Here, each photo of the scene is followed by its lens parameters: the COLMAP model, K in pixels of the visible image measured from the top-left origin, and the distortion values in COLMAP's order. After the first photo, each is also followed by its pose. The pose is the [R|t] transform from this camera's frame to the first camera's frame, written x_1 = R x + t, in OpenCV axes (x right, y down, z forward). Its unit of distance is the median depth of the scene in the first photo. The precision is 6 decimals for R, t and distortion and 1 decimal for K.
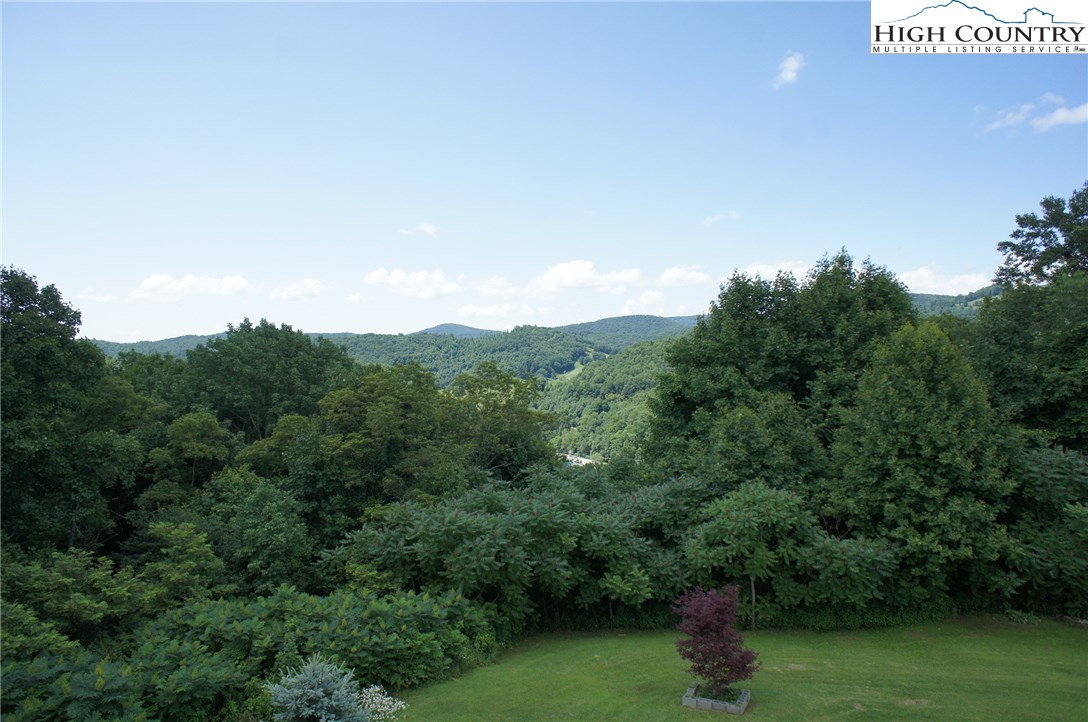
lens RADIAL K [[742.0, 0, 536.6], [0, 742.0, 362.9], [0, 0, 1]] dist [-0.061703, 0.094073]
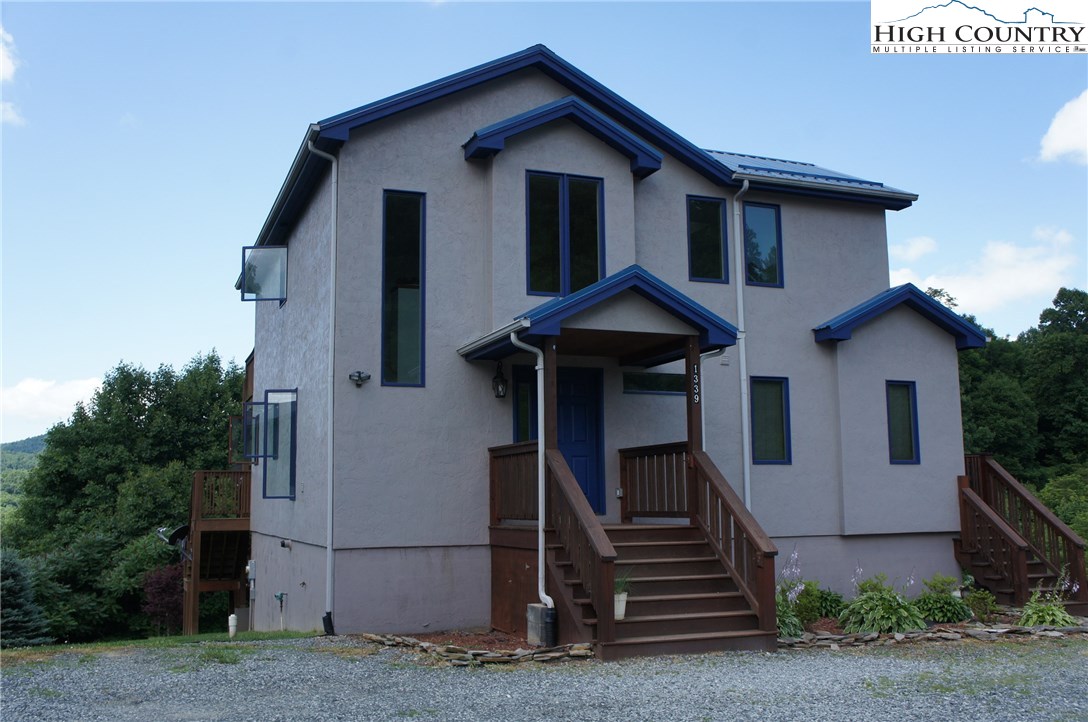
lens RADIAL K [[1049.6, 0, 539.1], [0, 1049.6, 362.8], [0, 0, 1]] dist [-0.048834, 0.221951]
pose [[0.716436, 0.077308, 0.693356, -0.396524], [0.025656, 0.990250, -0.136920, 0.116405], [-0.697181, 0.115883, 0.707467, -0.583209]]
